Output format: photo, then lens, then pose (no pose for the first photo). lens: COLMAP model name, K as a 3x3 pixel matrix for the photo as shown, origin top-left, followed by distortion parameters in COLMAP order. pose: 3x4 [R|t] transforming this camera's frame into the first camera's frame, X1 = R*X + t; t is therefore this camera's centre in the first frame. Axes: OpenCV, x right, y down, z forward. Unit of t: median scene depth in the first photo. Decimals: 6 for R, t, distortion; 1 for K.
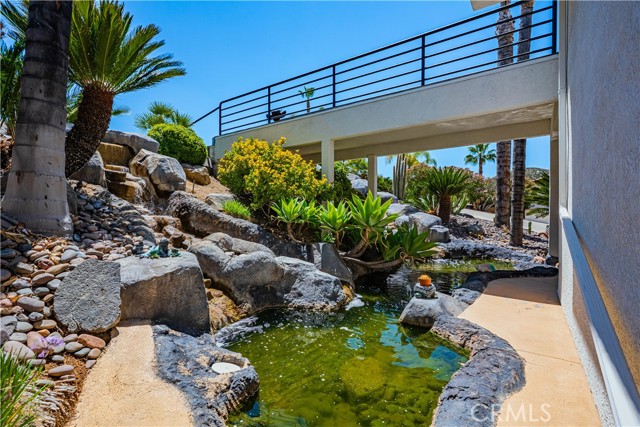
lens RADIAL K [[307.2, 0, 319.1], [0, 307.2, 216.0], [0, 0, 1]] dist [0.003239, 0.000034]
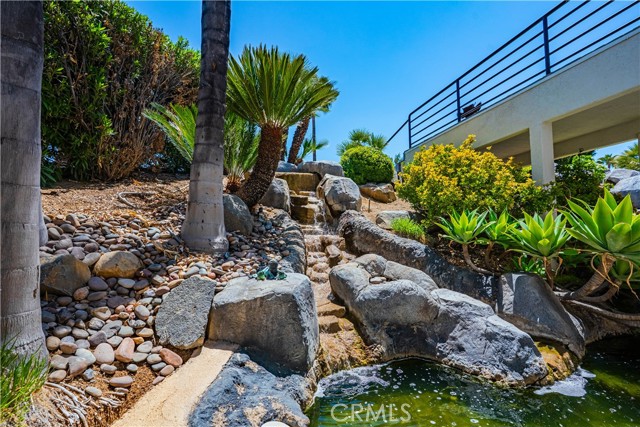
lens RADIAL K [[307.2, 0, 319.1], [0, 307.2, 216.0], [0, 0, 1]] dist [0.003239, 0.000034]
pose [[0.748400, -0.048231, -0.661491, 0.157398], [0.008224, 0.997951, -0.063459, -0.000500], [0.663196, 0.042053, 0.747263, 0.236138]]
